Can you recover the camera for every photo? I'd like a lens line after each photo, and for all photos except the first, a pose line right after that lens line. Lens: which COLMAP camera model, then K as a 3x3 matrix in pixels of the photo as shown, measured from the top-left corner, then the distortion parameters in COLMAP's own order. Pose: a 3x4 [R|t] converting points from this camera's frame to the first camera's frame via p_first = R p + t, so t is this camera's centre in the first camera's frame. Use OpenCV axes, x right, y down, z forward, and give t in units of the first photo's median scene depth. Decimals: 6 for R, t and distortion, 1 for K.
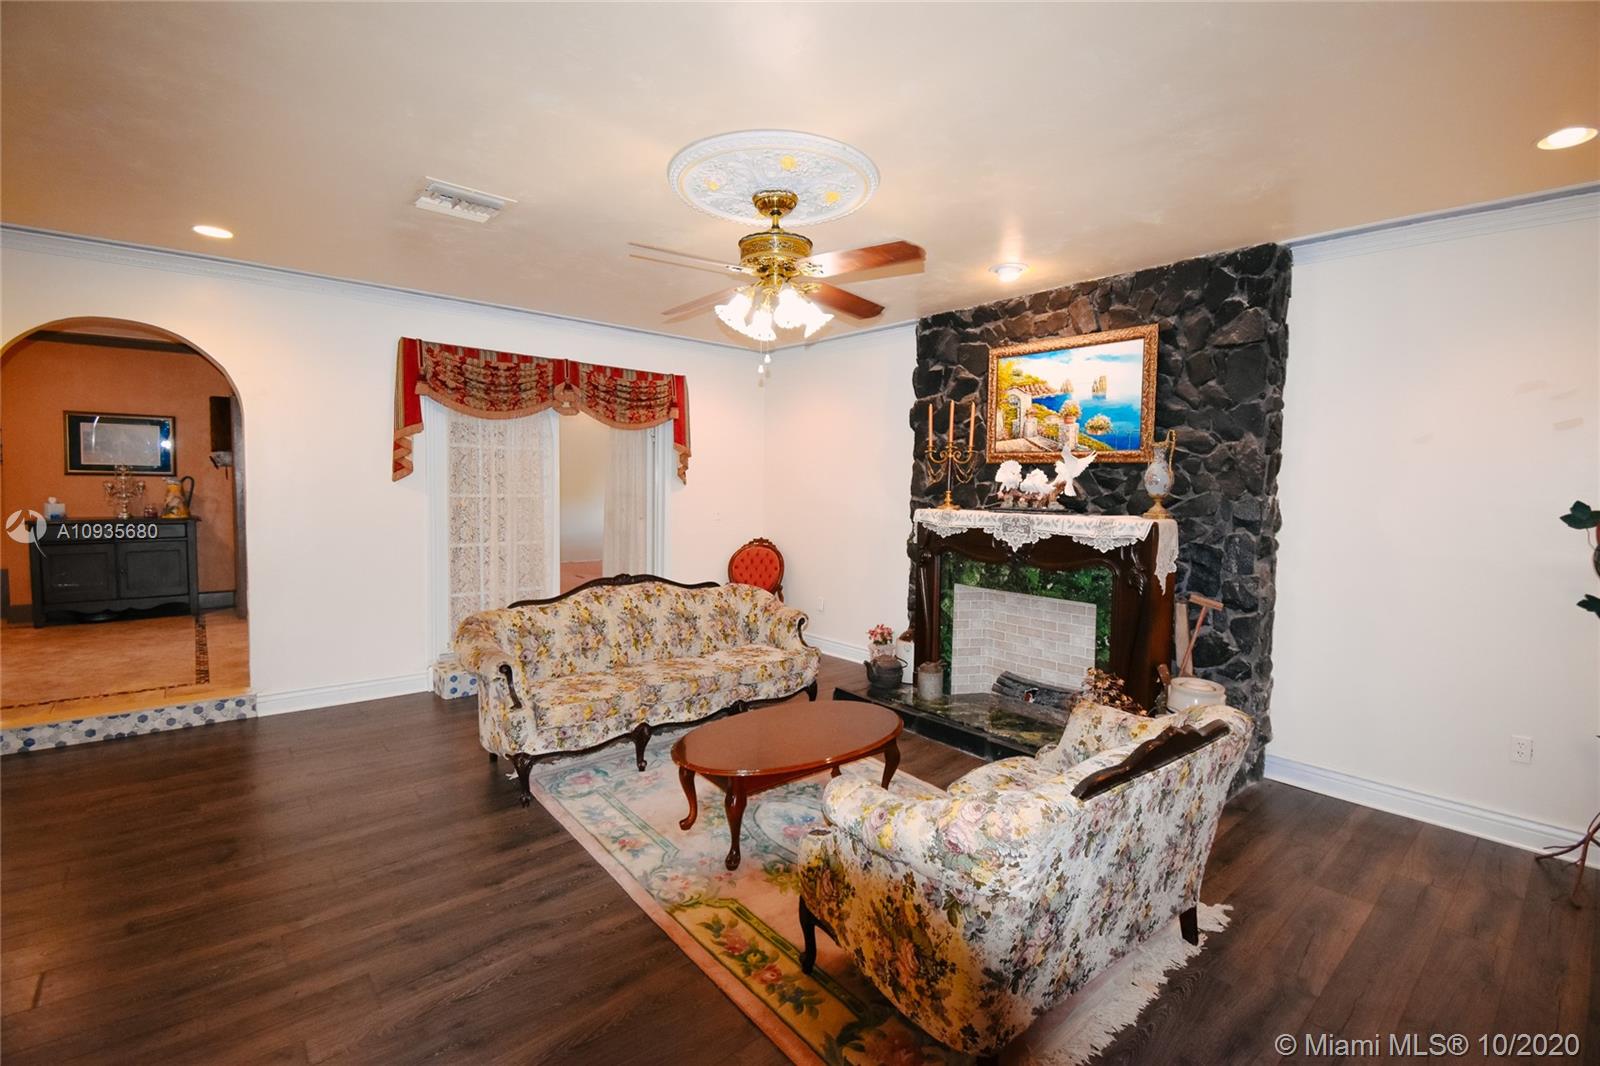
lens RADIAL K [[707.3, 0, 803.4], [0, 707.3, 527.9], [0, 0, 1]] dist [-0.016433, -0.003597]
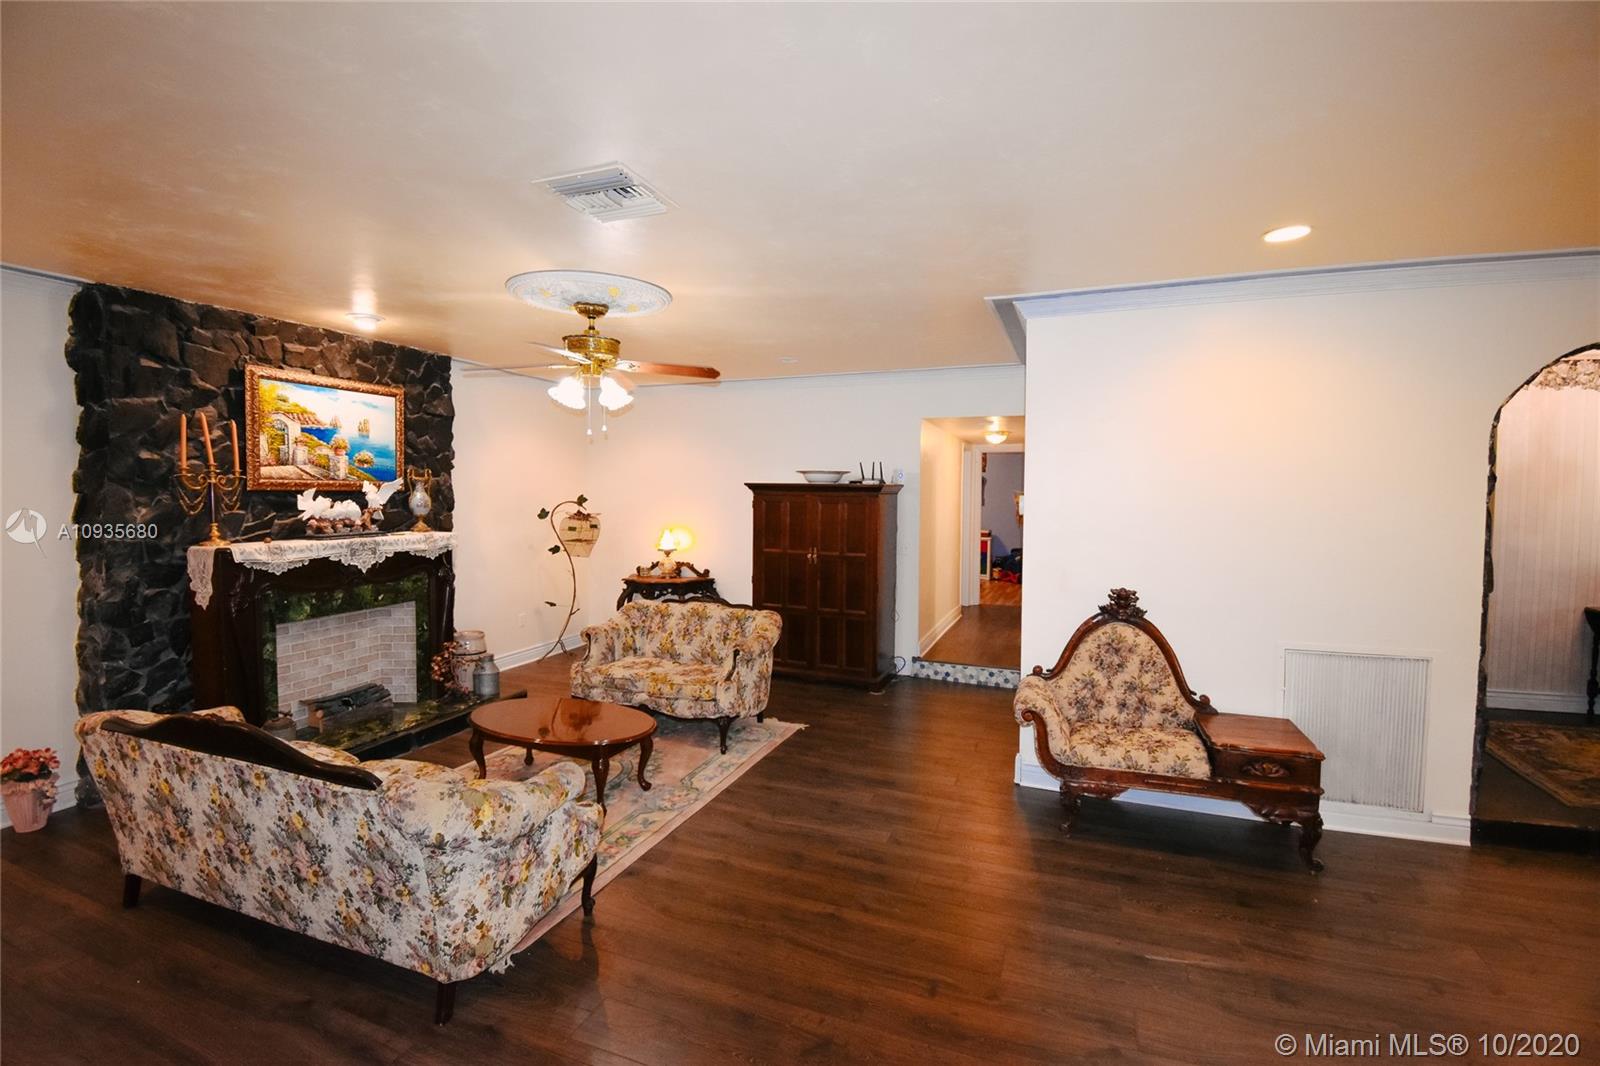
lens RADIAL K [[707.3, 0, 801.7], [0, 707.3, 529.5], [0, 0, 1]] dist [-0.016433, -0.003597]
pose [[-0.486310, -0.068237, 0.871118, -0.940288], [0.039978, 0.994165, 0.100193, -0.111050], [-0.872871, 0.083550, -0.480745, 0.885090]]
